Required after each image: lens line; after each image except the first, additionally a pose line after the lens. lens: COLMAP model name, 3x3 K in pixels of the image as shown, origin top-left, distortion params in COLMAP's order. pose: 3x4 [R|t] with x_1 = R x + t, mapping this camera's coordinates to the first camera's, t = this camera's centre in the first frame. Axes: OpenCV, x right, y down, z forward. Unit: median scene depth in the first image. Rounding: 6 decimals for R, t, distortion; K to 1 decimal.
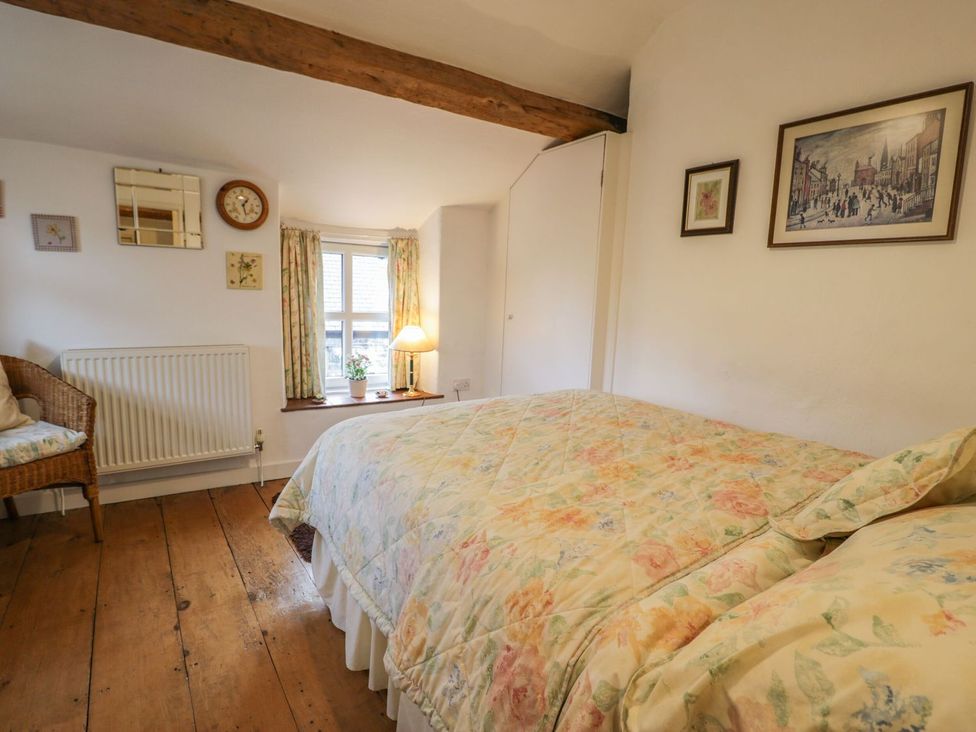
lens RADIAL K [[529.2, 0, 483.3], [0, 529.2, 368.4], [0, 0, 1]] dist [-0.002517, -0.009317]
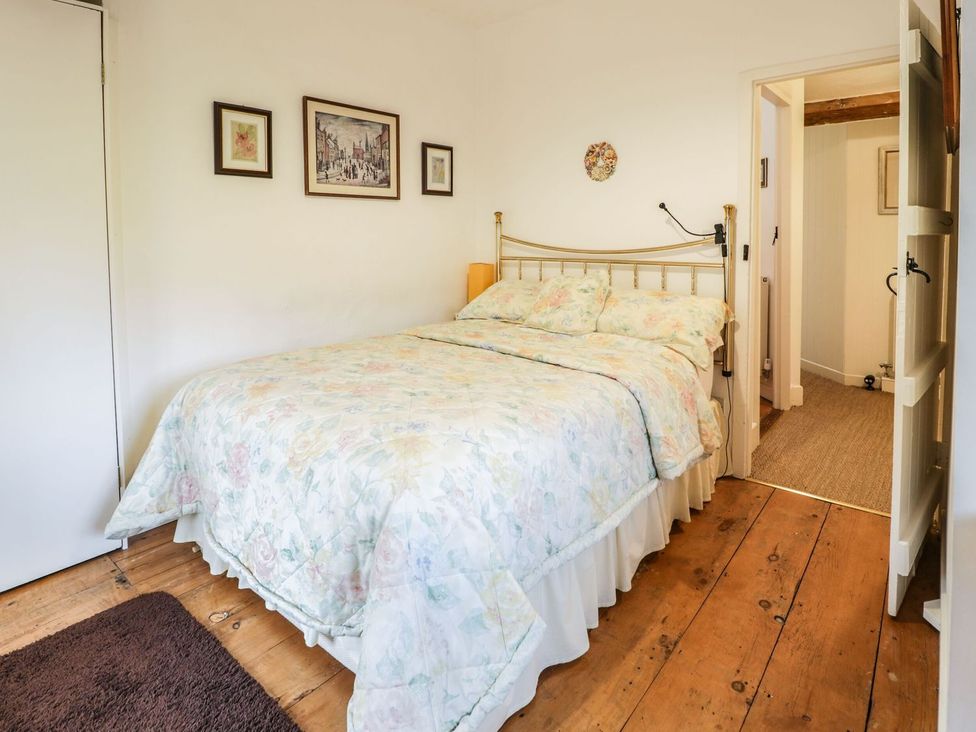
lens RADIAL K [[529.2, 0, 483.3], [0, 529.2, 368.4], [0, 0, 1]] dist [-0.002517, -0.009317]
pose [[-0.274109, -0.274686, 0.921635, -0.781343], [0.135748, 0.937695, 0.319846, -0.169722], [-0.952070, 0.212783, -0.219742, 0.879204]]
